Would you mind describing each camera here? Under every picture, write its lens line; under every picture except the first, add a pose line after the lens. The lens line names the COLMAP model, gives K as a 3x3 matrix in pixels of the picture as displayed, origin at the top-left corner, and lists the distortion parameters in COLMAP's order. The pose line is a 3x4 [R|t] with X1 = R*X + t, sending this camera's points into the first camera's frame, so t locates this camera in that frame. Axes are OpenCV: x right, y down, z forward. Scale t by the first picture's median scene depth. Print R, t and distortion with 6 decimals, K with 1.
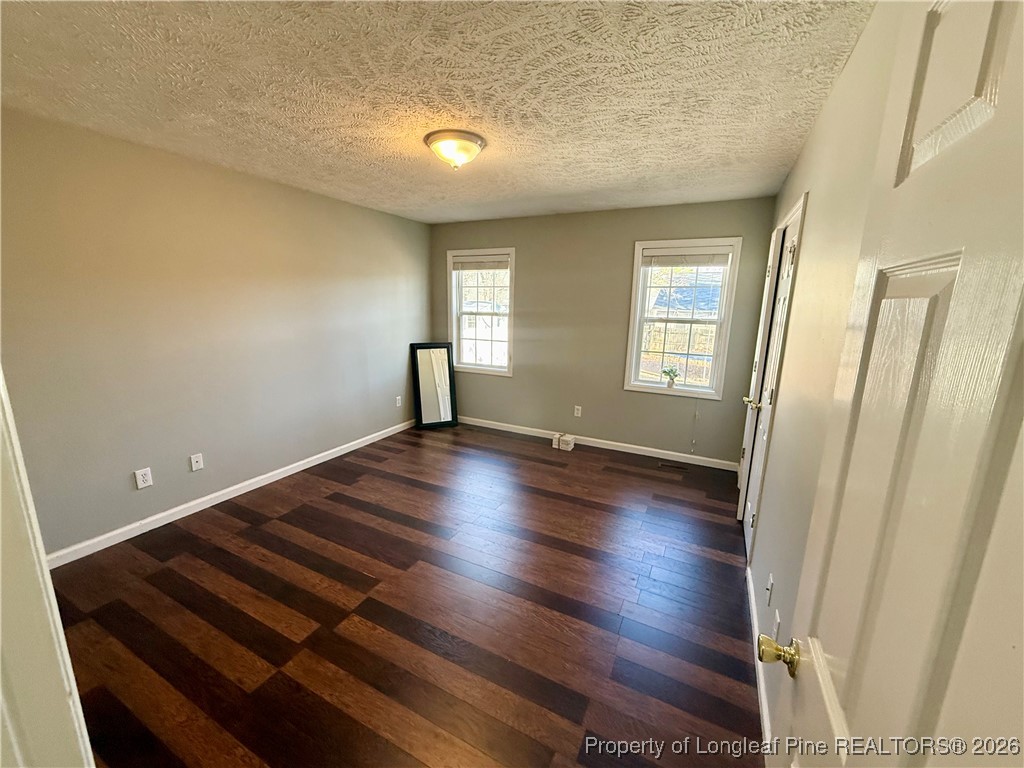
lens RADIAL K [[408.0, 0, 512.0], [0, 408.0, 384.0], [0, 0, 1]] dist [-0.000814, 0.000112]
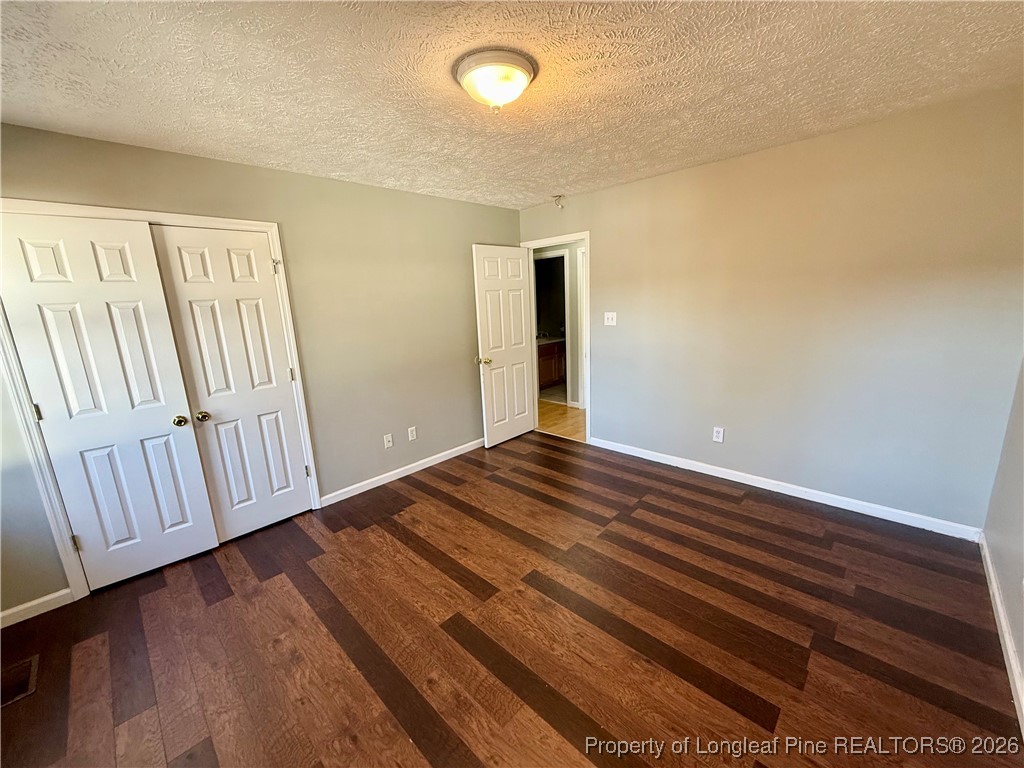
lens RADIAL K [[408.0, 0, 512.0], [0, 408.0, 384.0], [0, 0, 1]] dist [-0.000814, 0.000112]
pose [[-0.954915, -0.037234, 0.294536, -0.380832], [0.086737, 0.913827, 0.396733, -0.354060], [-0.283927, 0.404393, -0.869397, 1.747230]]
